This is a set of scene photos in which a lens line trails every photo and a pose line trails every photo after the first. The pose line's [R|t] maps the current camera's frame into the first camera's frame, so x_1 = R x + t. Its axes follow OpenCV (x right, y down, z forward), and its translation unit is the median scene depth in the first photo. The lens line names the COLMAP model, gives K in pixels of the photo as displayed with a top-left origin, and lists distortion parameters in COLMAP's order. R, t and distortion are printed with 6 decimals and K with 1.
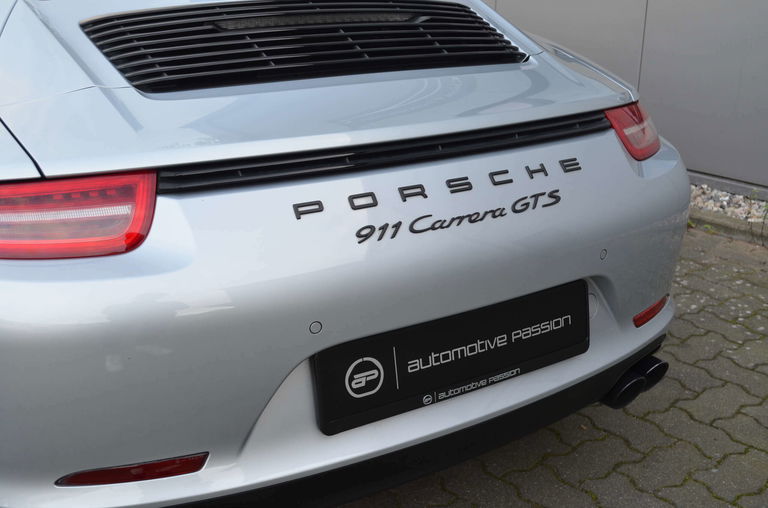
lens RADIAL K [[843.4, 0, 388.2], [0, 843.4, 257.8], [0, 0, 1]] dist [-0.041478, 0.000000]
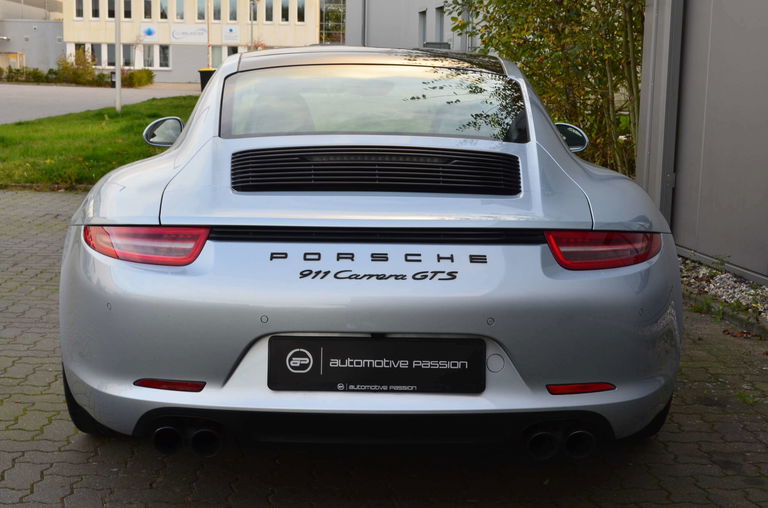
lens RADIAL K [[1178.2, 0, 384.2], [0, 1178.2, 255.3], [0, 0, 1]] dist [-0.027957, 0.000000]
pose [[0.858841, 0.085709, -0.505022, 1.210834], [-0.187583, 0.970042, -0.154374, 0.253211], [0.476661, 0.227316, 0.849189, -0.904517]]
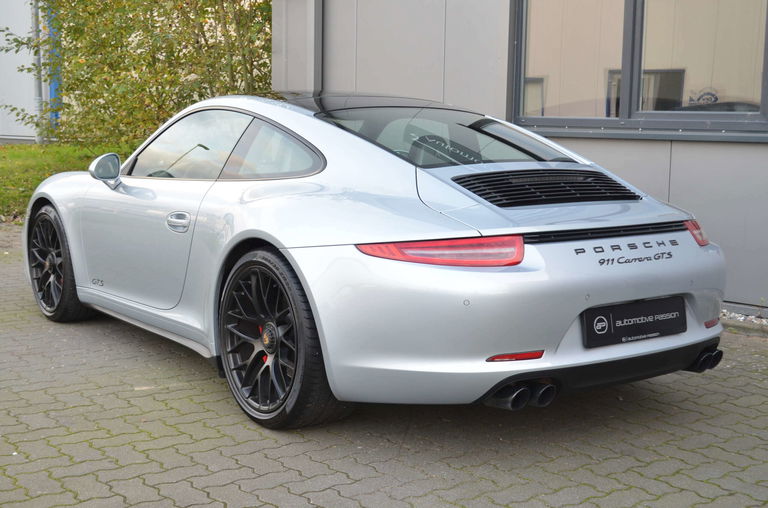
lens RADIAL K [[1053.9, 0, 382.2], [0, 1053.9, 252.9], [0, 0, 1]] dist [-0.004628, 0.000000]
pose [[0.998058, -0.001575, 0.062277, -0.767818], [0.015098, 0.975993, -0.217278, 0.539558], [-0.060439, 0.217796, 0.974121, -1.744693]]
